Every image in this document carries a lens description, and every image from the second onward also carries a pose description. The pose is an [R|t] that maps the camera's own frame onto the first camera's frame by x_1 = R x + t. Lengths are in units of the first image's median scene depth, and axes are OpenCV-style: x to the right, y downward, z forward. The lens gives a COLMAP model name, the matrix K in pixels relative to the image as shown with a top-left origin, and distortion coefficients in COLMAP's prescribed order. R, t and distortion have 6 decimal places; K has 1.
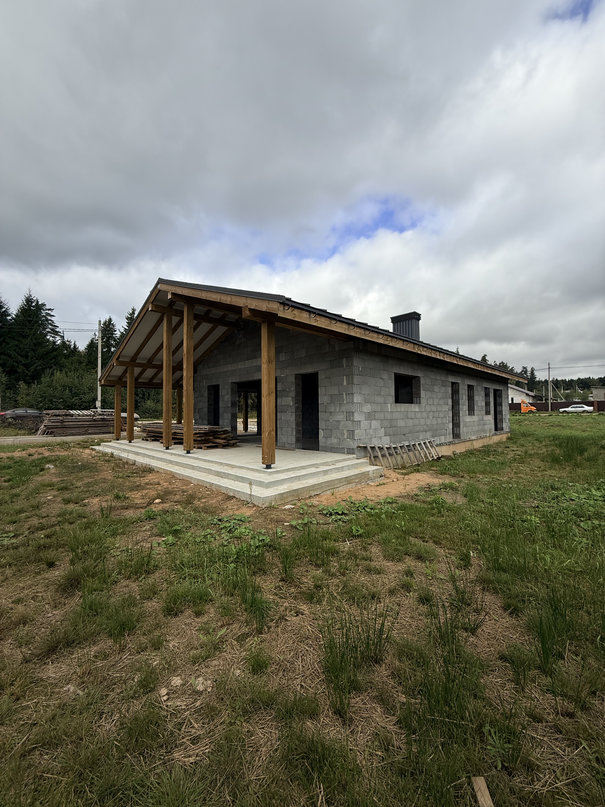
lens RADIAL K [[322.6, 0, 304.6], [0, 322.6, 400.9], [0, 0, 1]] dist [0.010174, 0.000175]
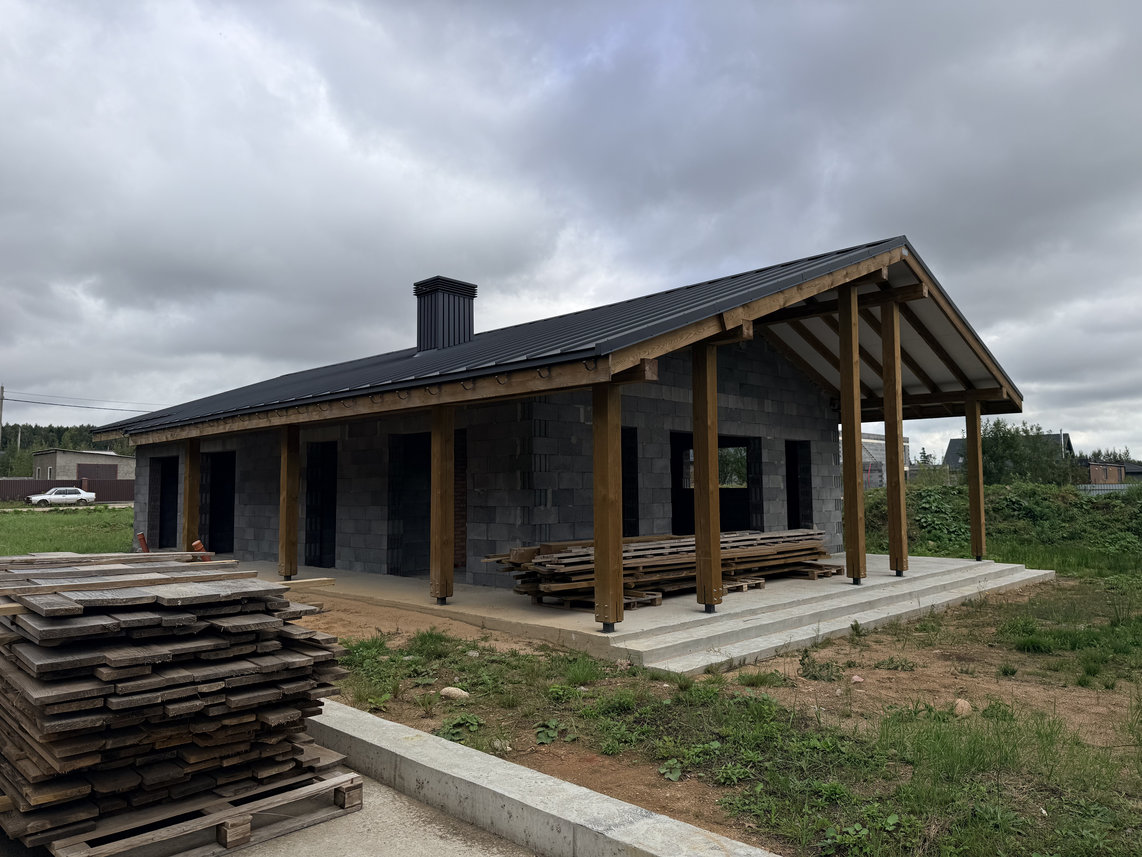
lens RADIAL K [[800.2, 0, 570.2], [0, 800.2, 431.2], [0, 0, 1]] dist [0.112045, -0.151808]
pose [[-0.008808, 0.083636, 0.996457, -1.568718], [-0.028283, 0.996077, -0.083854, 0.044403], [-0.999561, -0.028921, -0.006408, 1.411628]]
